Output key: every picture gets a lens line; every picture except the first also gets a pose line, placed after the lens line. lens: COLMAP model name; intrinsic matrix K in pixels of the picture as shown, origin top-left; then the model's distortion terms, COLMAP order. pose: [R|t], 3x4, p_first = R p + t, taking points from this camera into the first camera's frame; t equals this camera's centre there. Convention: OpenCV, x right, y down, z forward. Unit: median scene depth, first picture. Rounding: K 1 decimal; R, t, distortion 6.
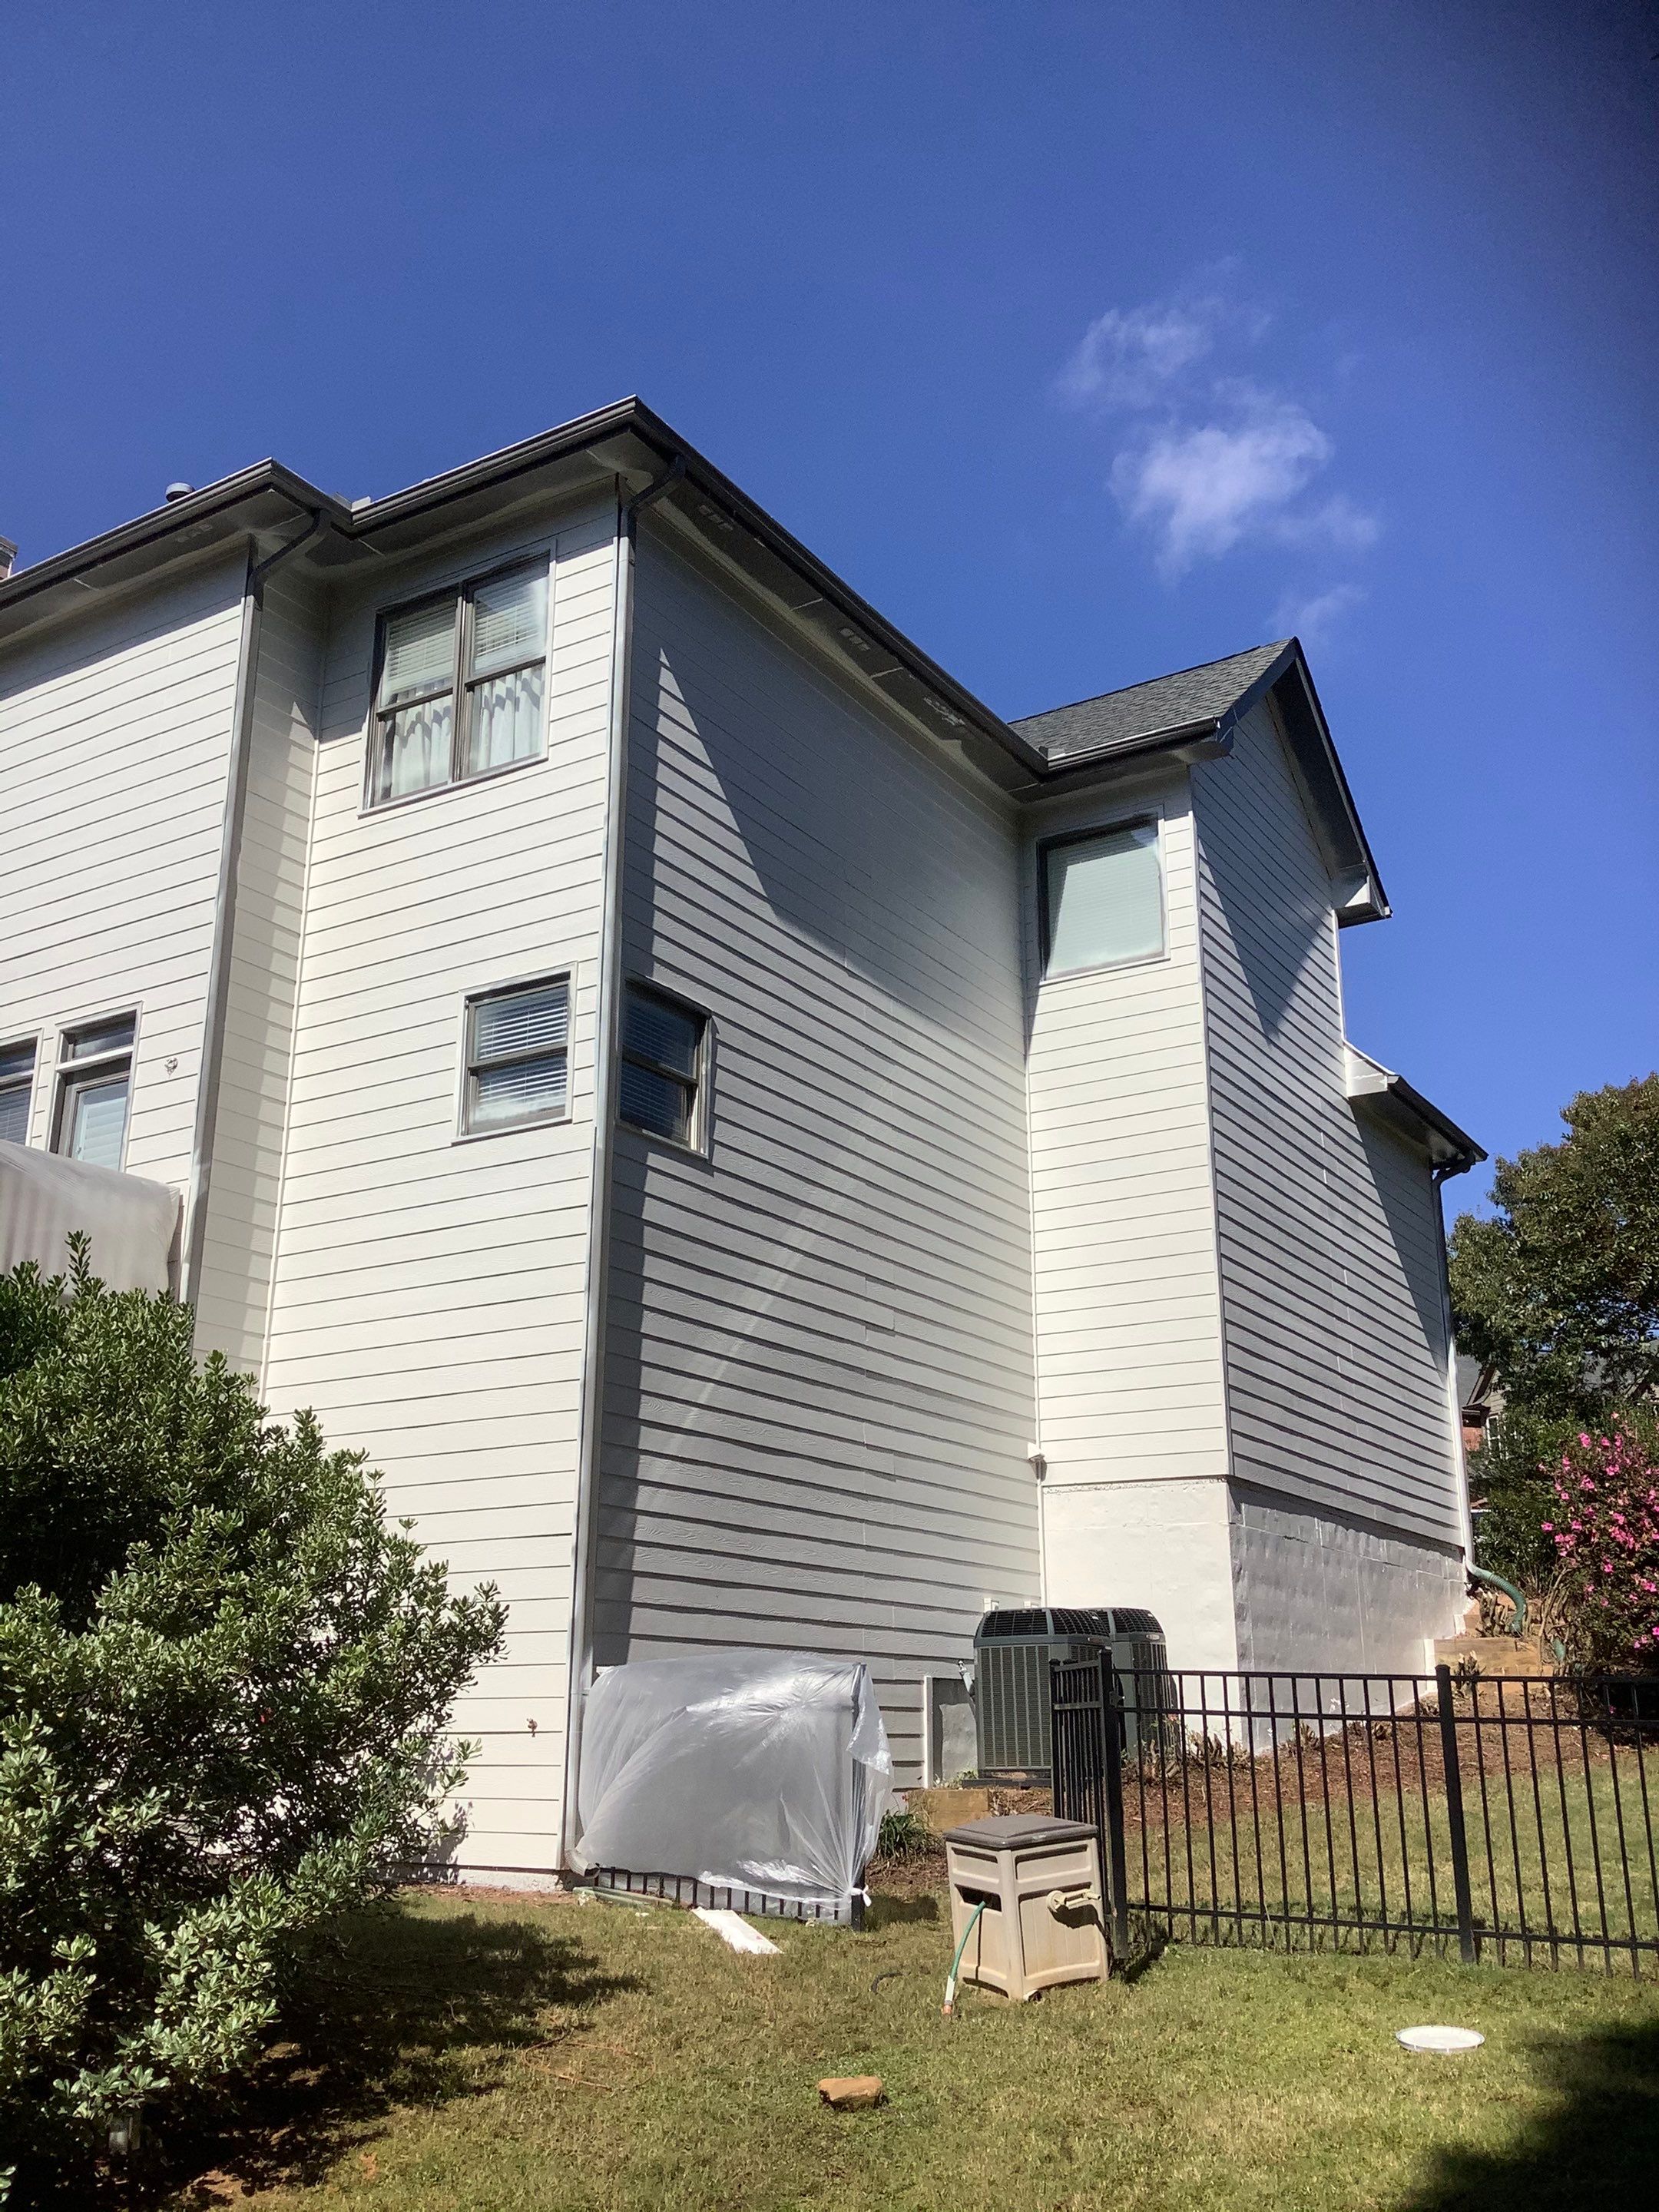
lens RADIAL K [[1982.5, 0, 829.5], [0, 1982.5, 1106.0], [0, 0, 1]] dist [0.128167, -0.281049]
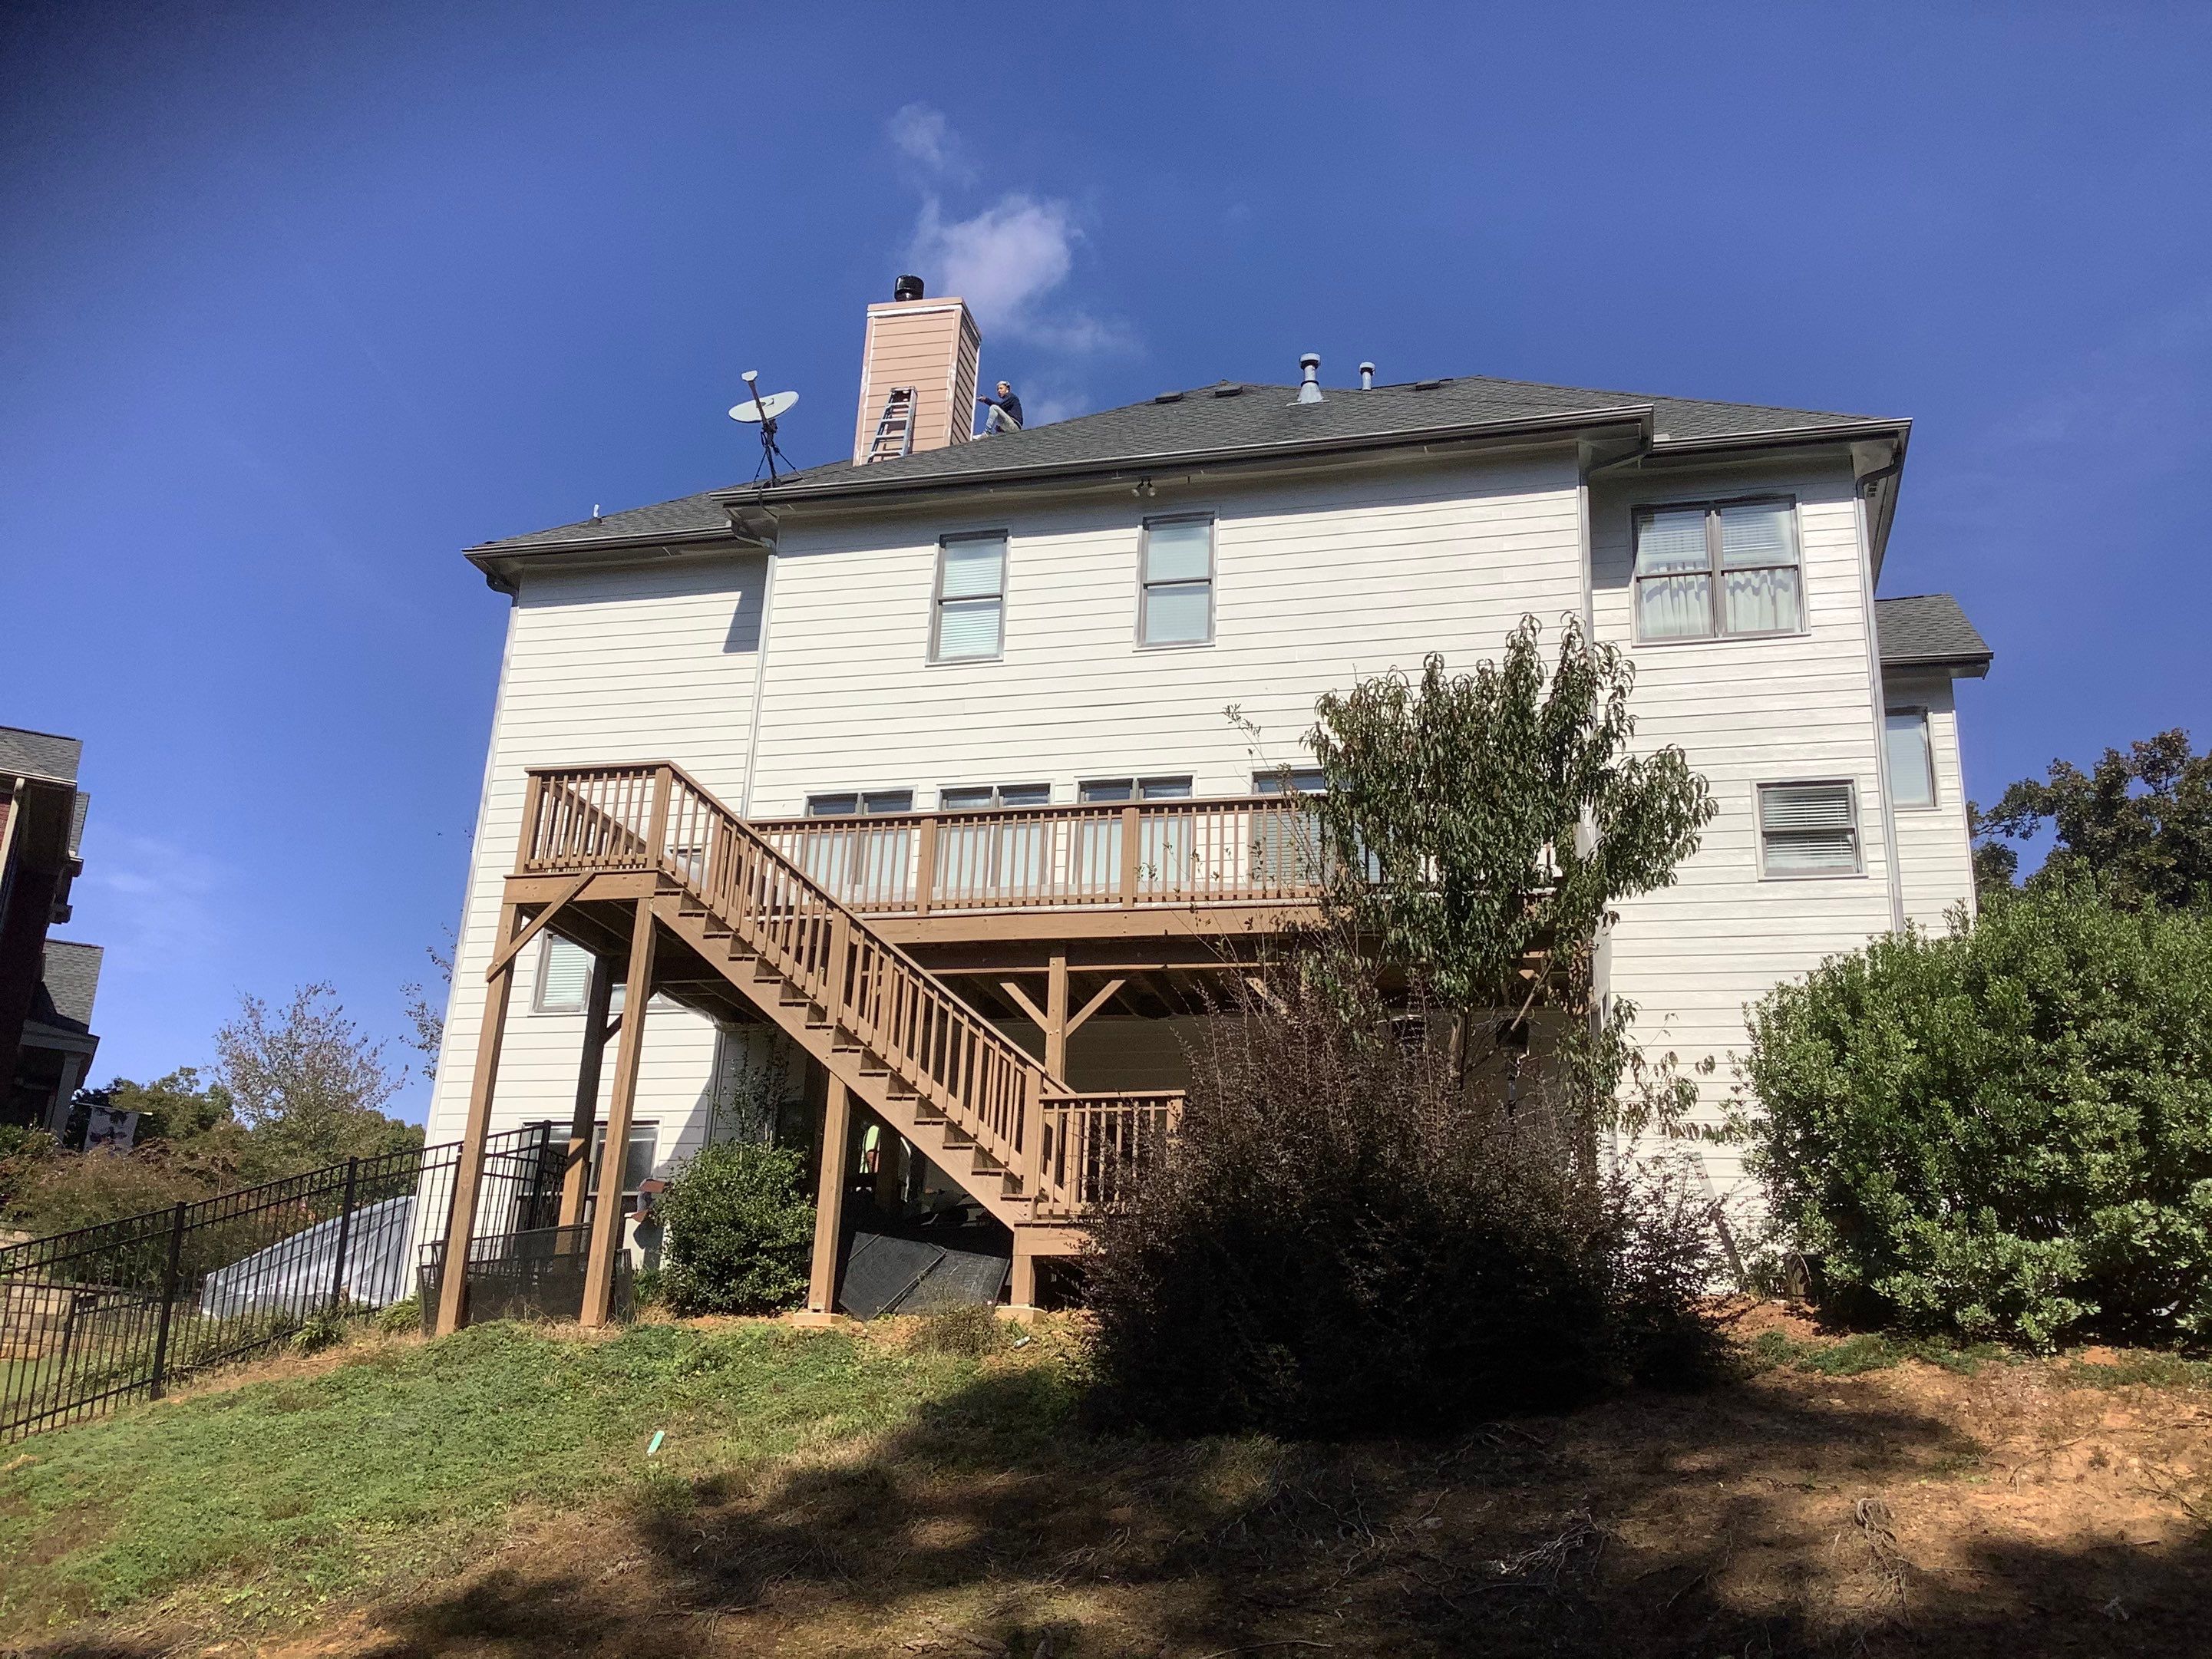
lens RADIAL K [[1982.3, 0, 1111.8], [0, 1982.3, 804.9], [0, 0, 1]] dist [0.128167, -0.281049]
pose [[0.954664, 0.137220, 0.264171, -0.992179], [-0.127023, 0.990352, -0.055387, 0.101360], [-0.269223, 0.019320, 0.962884, -0.307926]]
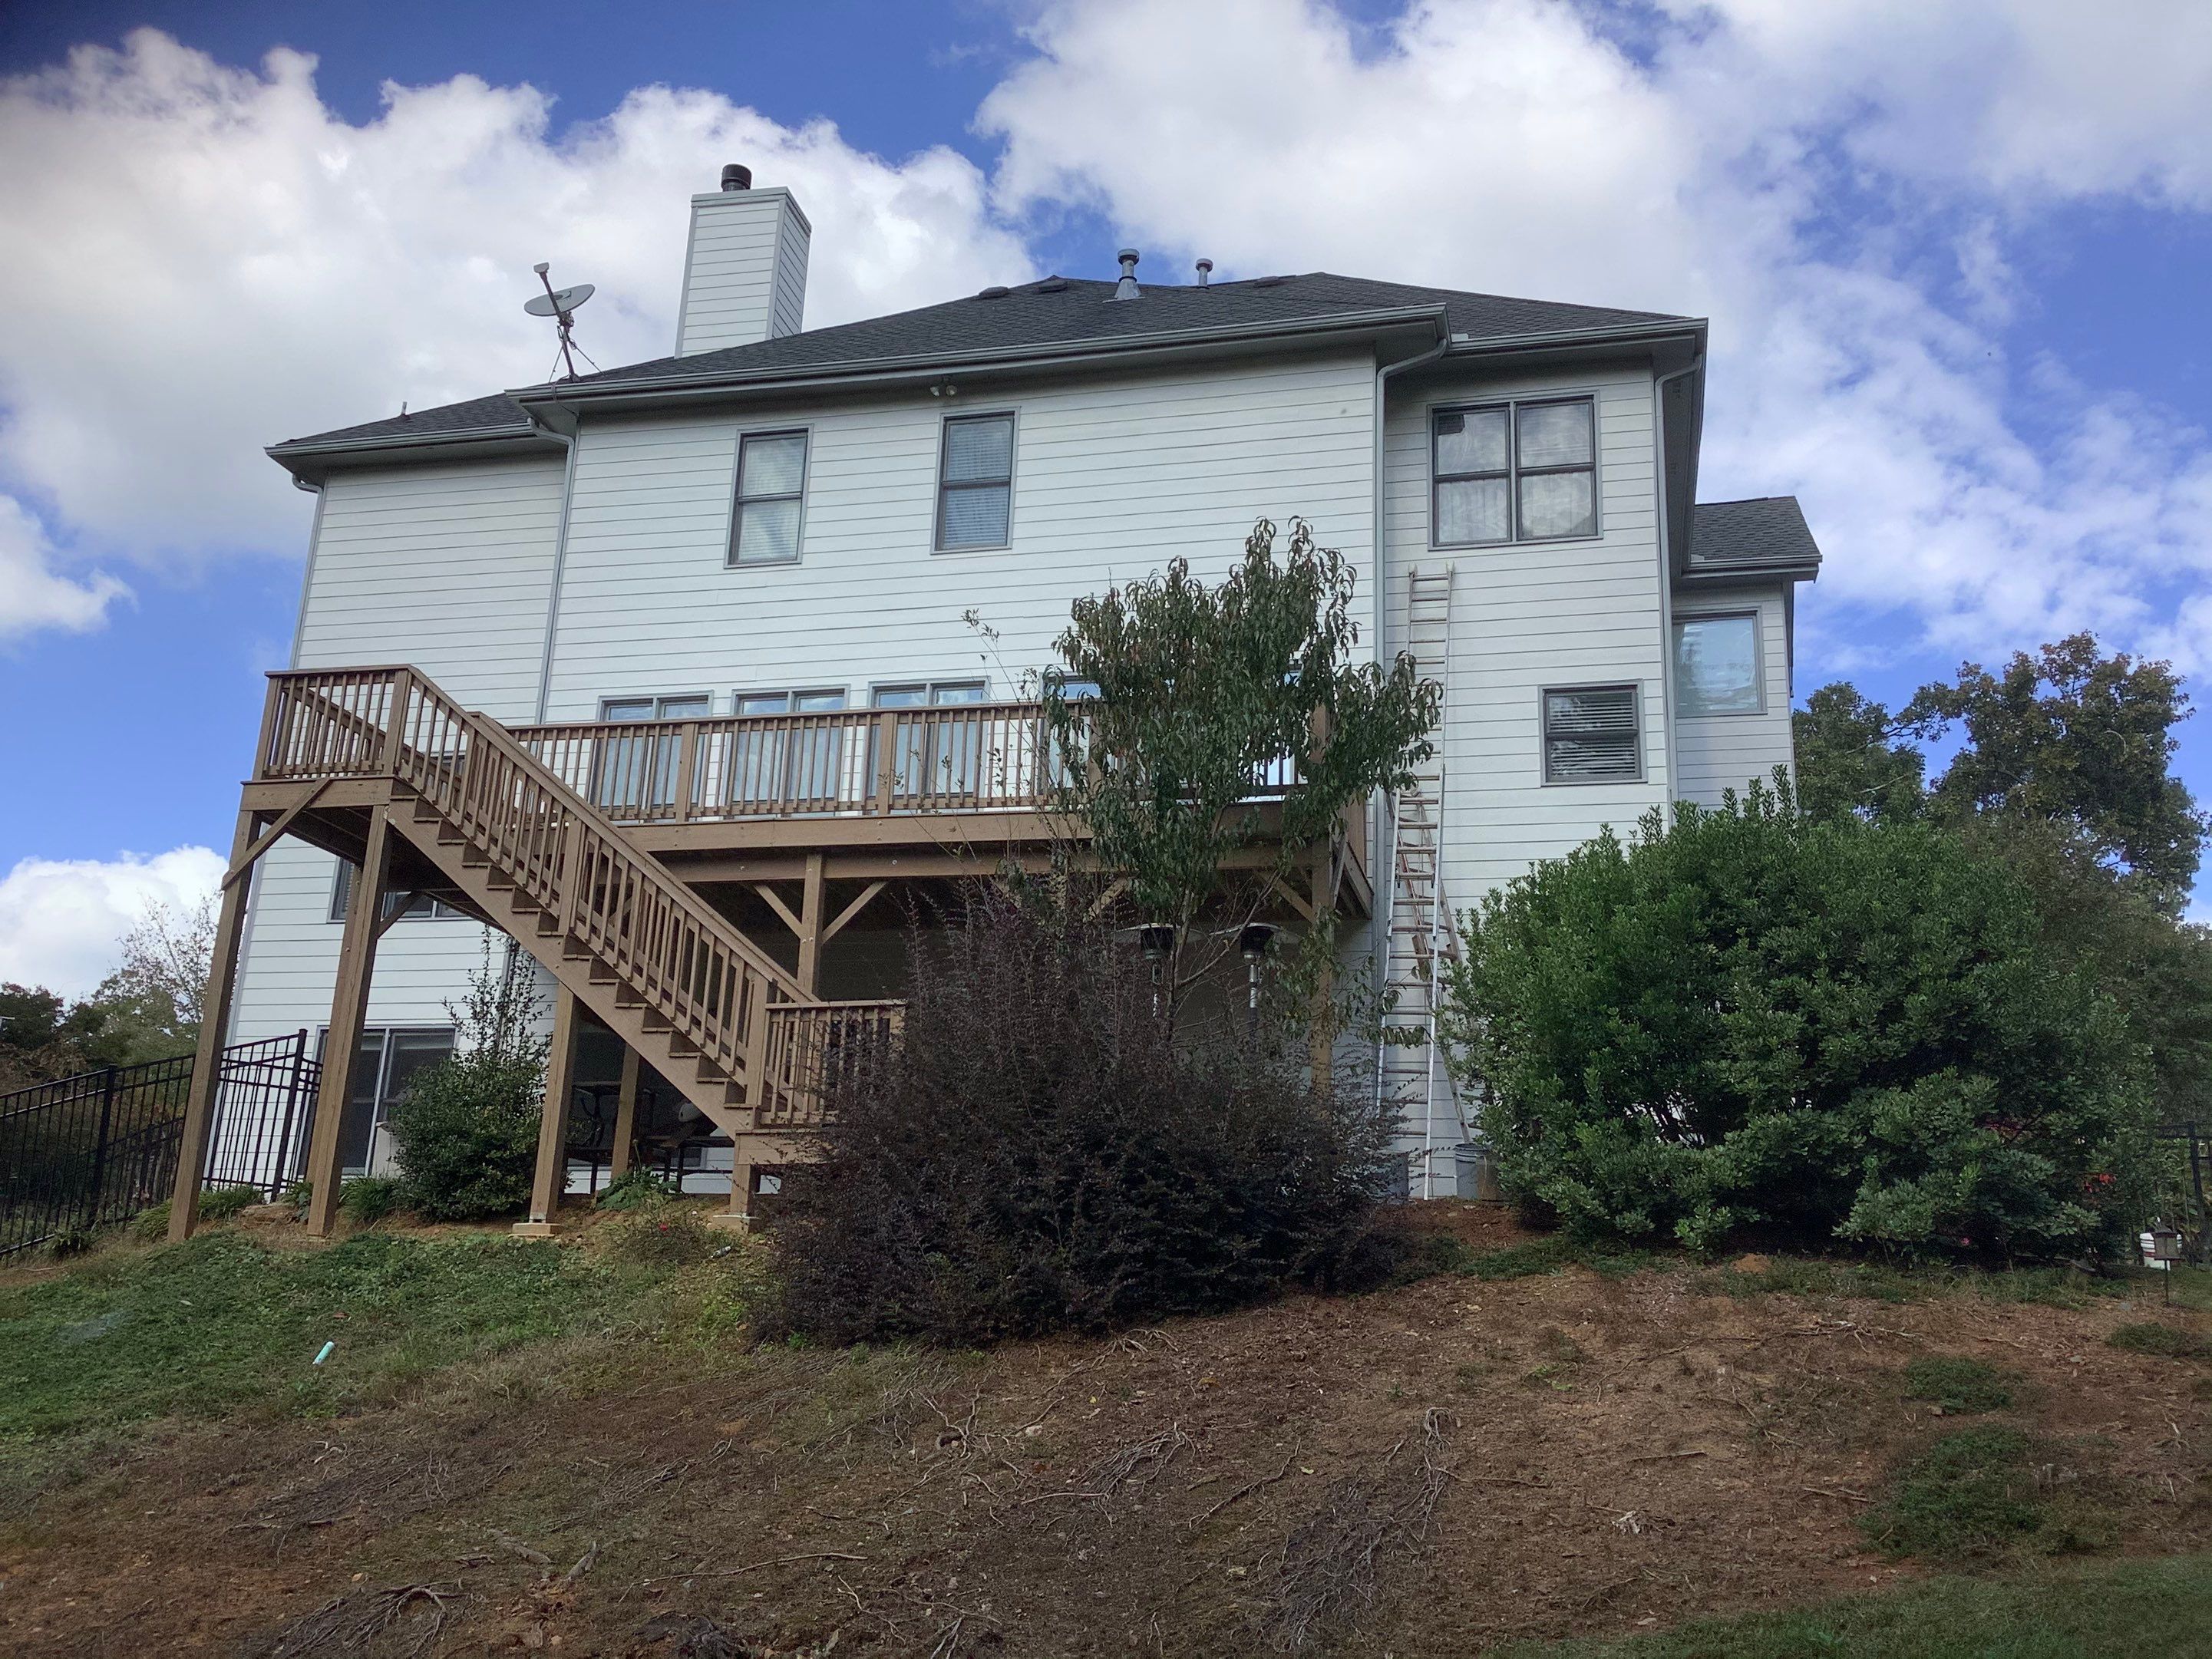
lens RADIAL K [[1982.3, 0, 1111.8], [0, 1982.3, 804.9], [0, 0, 1]] dist [0.128167, -0.281049]
pose [[0.950388, 0.124001, 0.285285, -0.864163], [-0.126901, 0.991880, -0.008374, 0.081298], [-0.284007, -0.028244, 0.958406, -0.331878]]
